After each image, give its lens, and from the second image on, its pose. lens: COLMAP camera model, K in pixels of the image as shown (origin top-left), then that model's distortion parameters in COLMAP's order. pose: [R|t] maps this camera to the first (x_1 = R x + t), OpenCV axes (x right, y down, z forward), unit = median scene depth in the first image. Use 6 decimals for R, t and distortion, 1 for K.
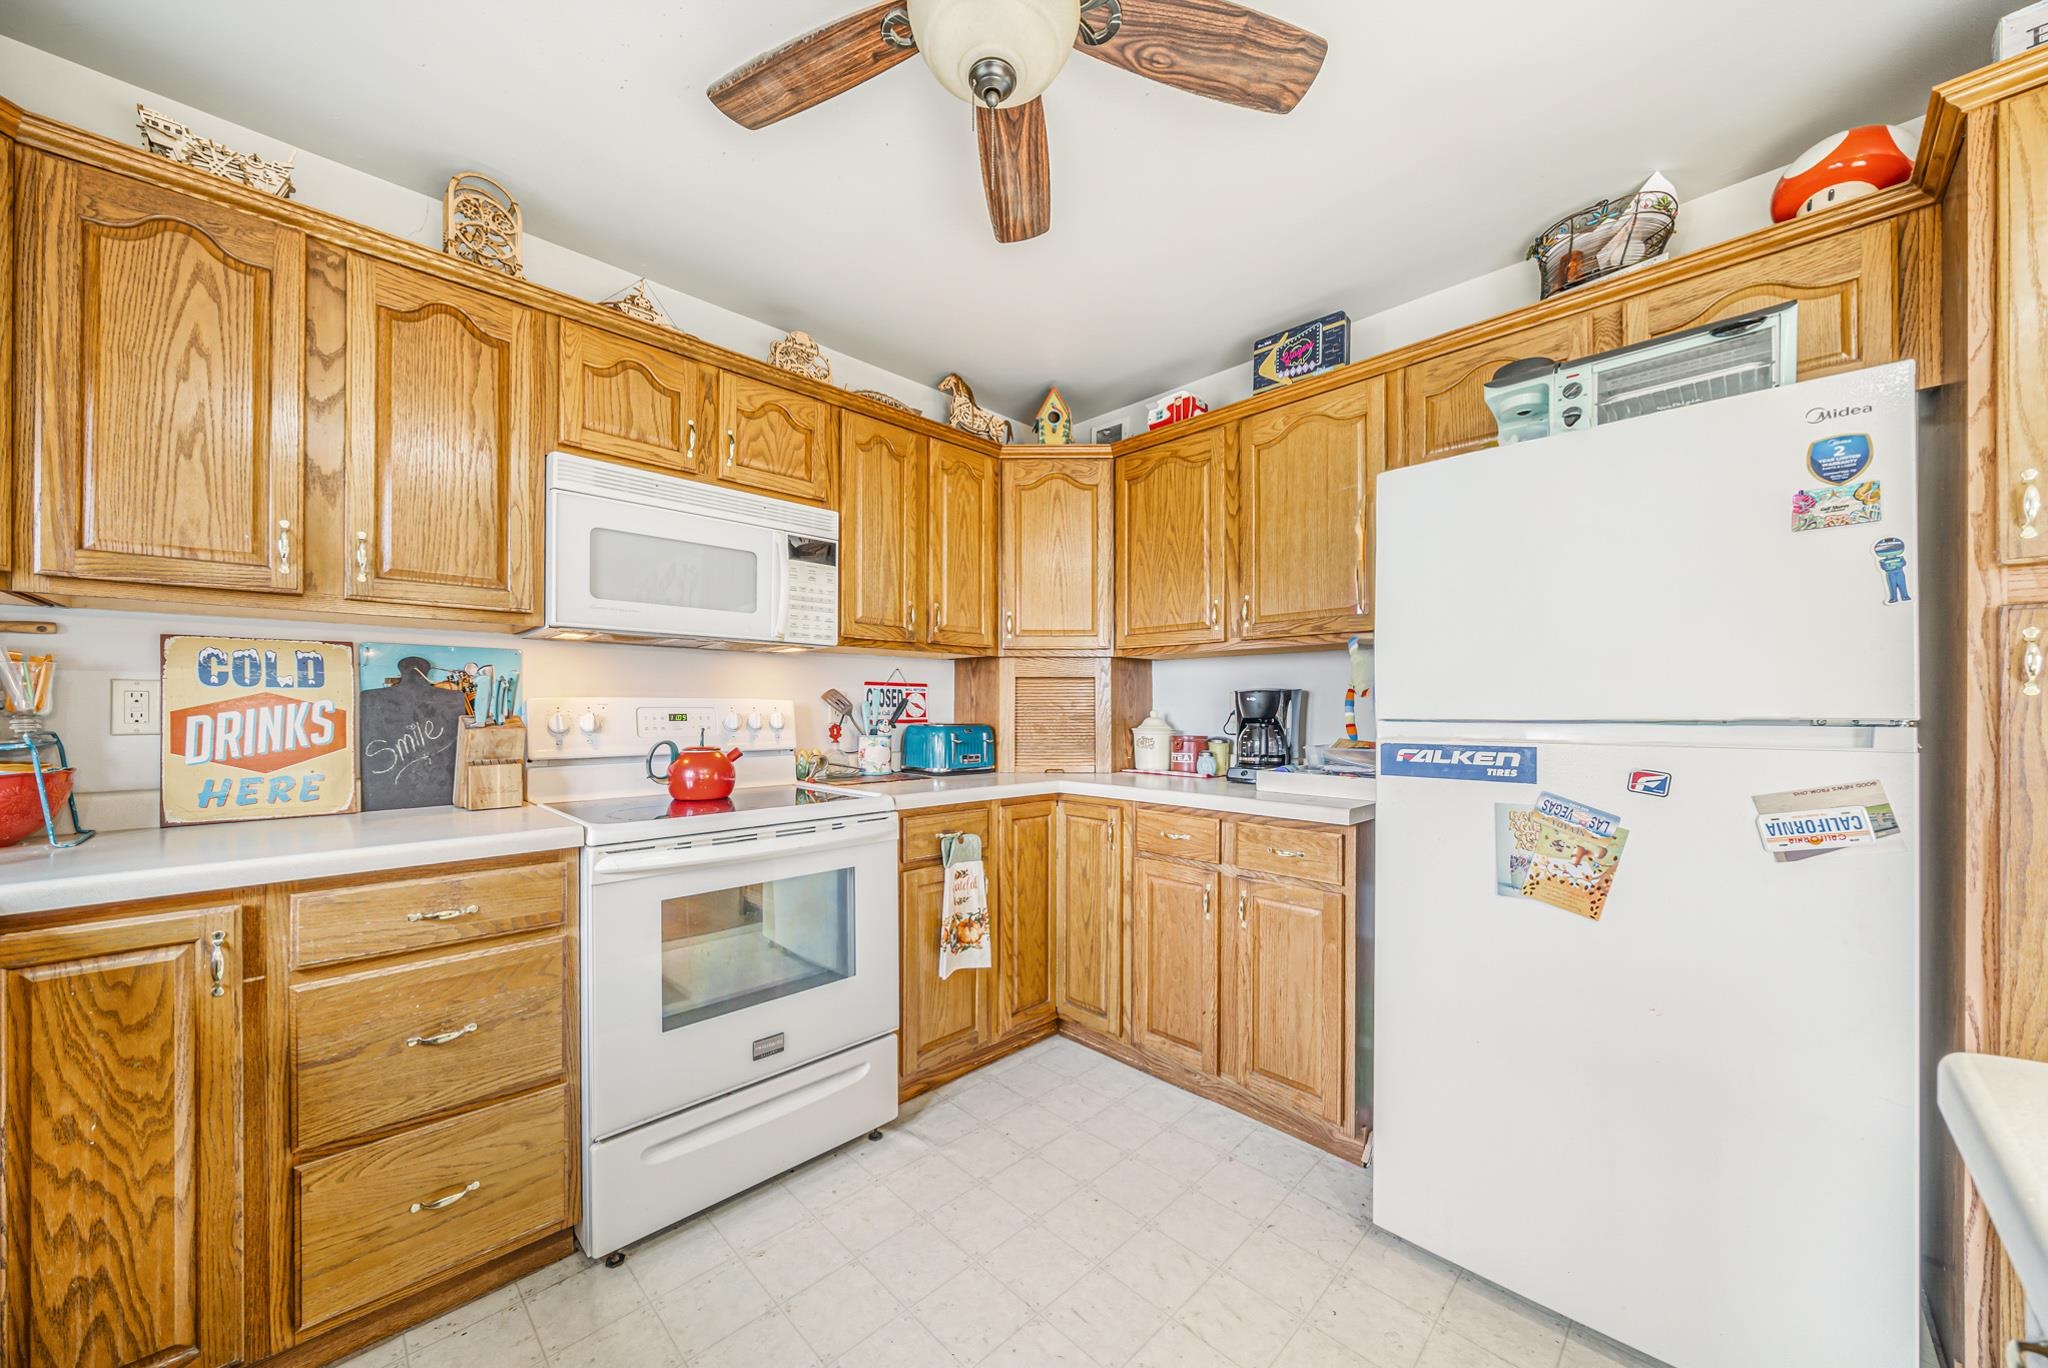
lens RADIAL K [[733.4, 0, 1026.6], [0, 733.4, 704.9], [0, 0, 1]] dist [-0.000764, -0.000035]
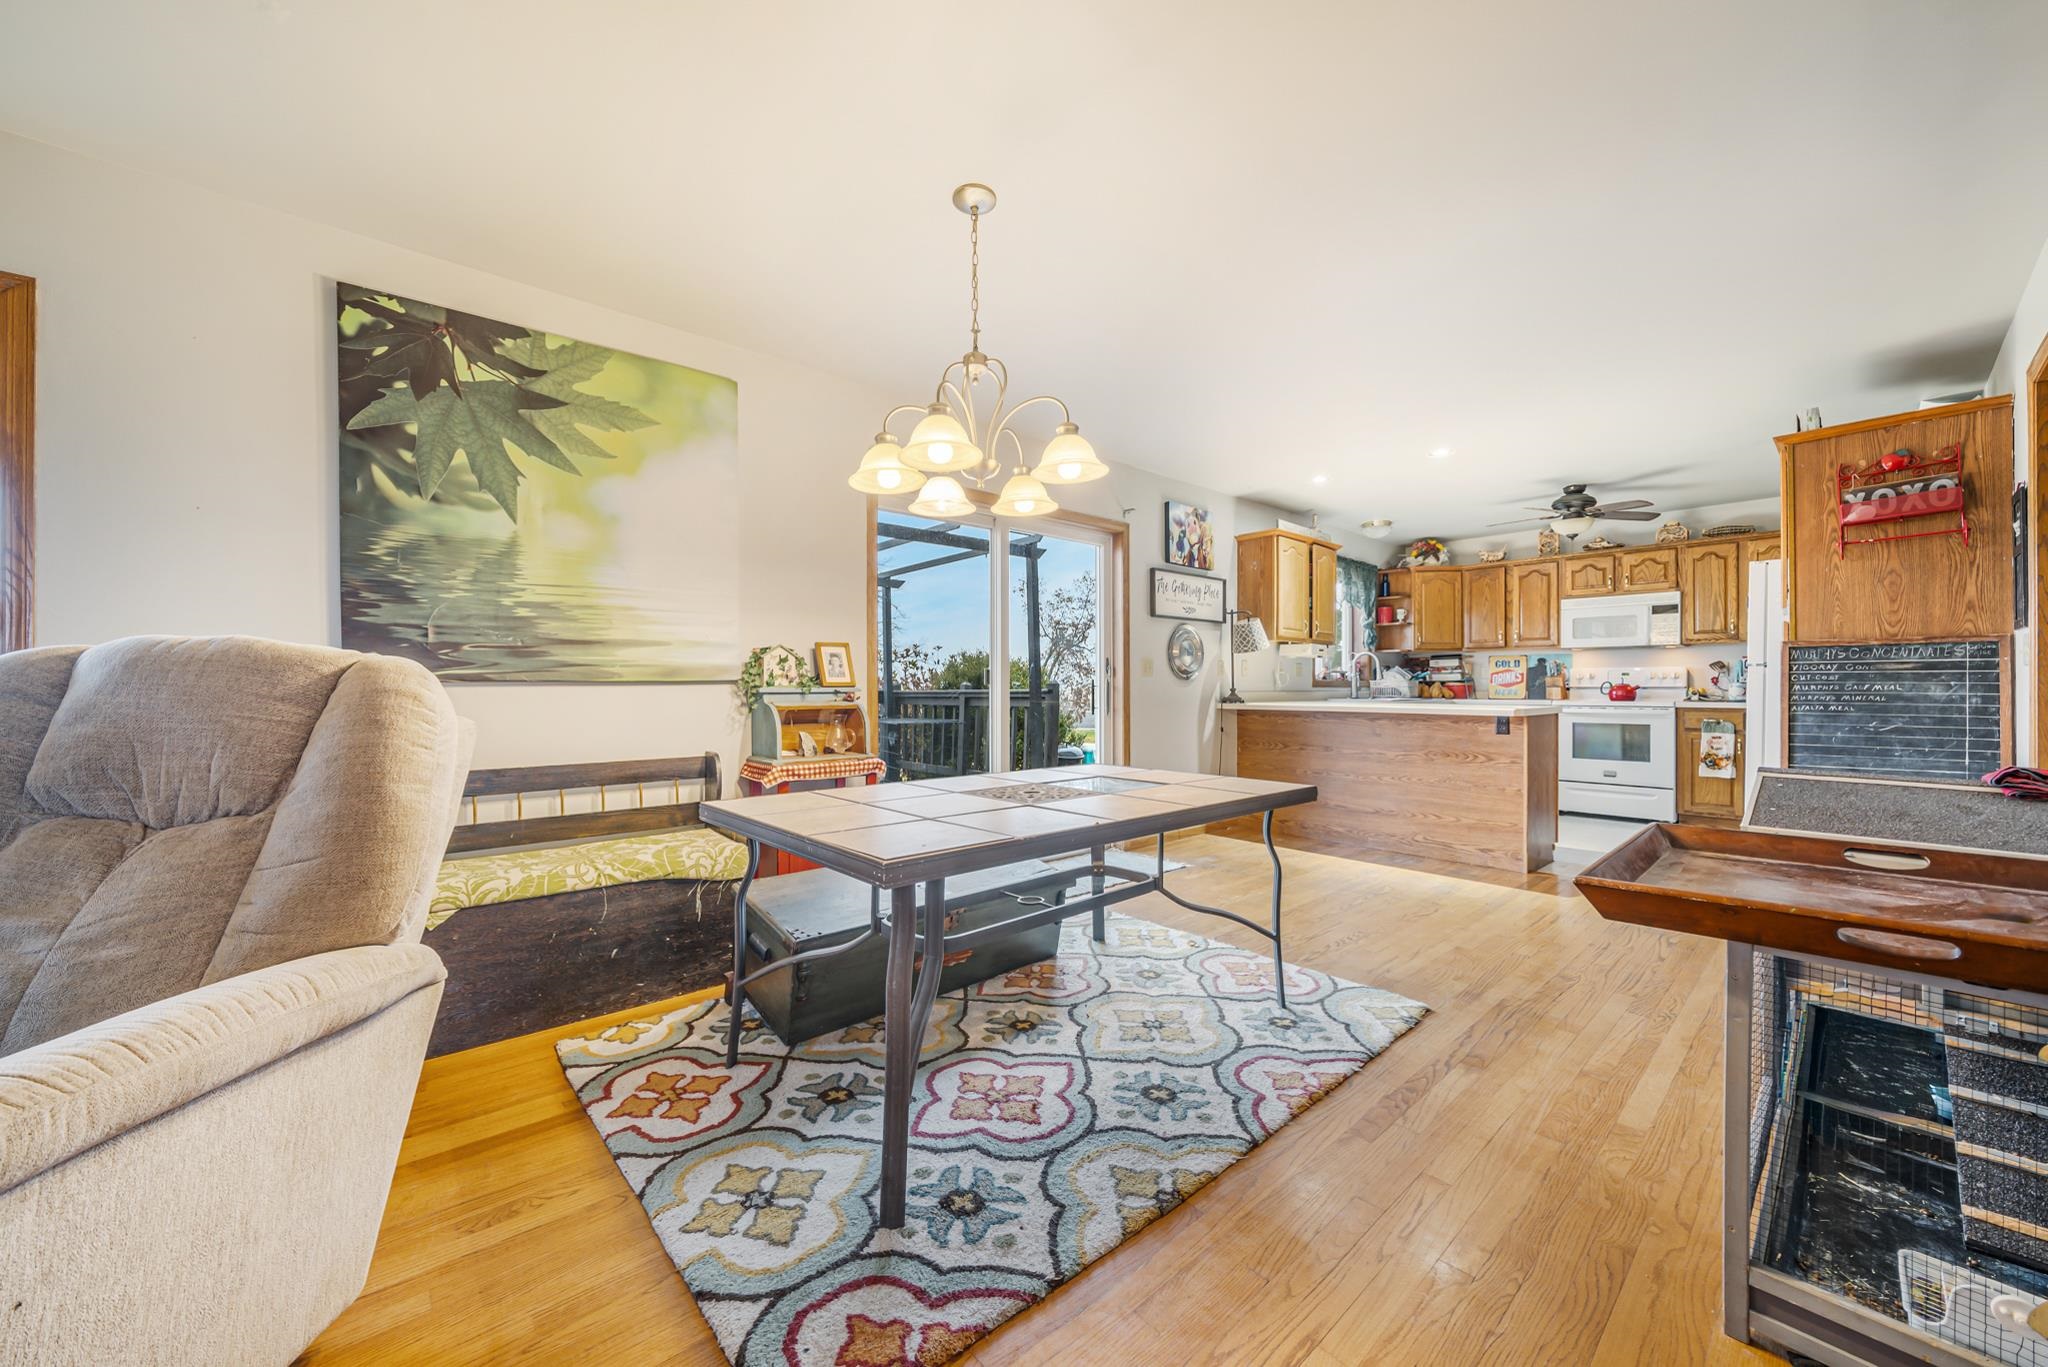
lens RADIAL K [[741.9, 0, 1013.7], [0, 741.9, 685.3], [0, 0, 1]] dist [-0.004038, -0.000210]
pose [[-0.058838, -0.004756, -0.998256, 2.685046], [0.003654, 0.999981, -0.004980, 0.070407], [0.998261, -0.003941, -0.058819, -1.258883]]
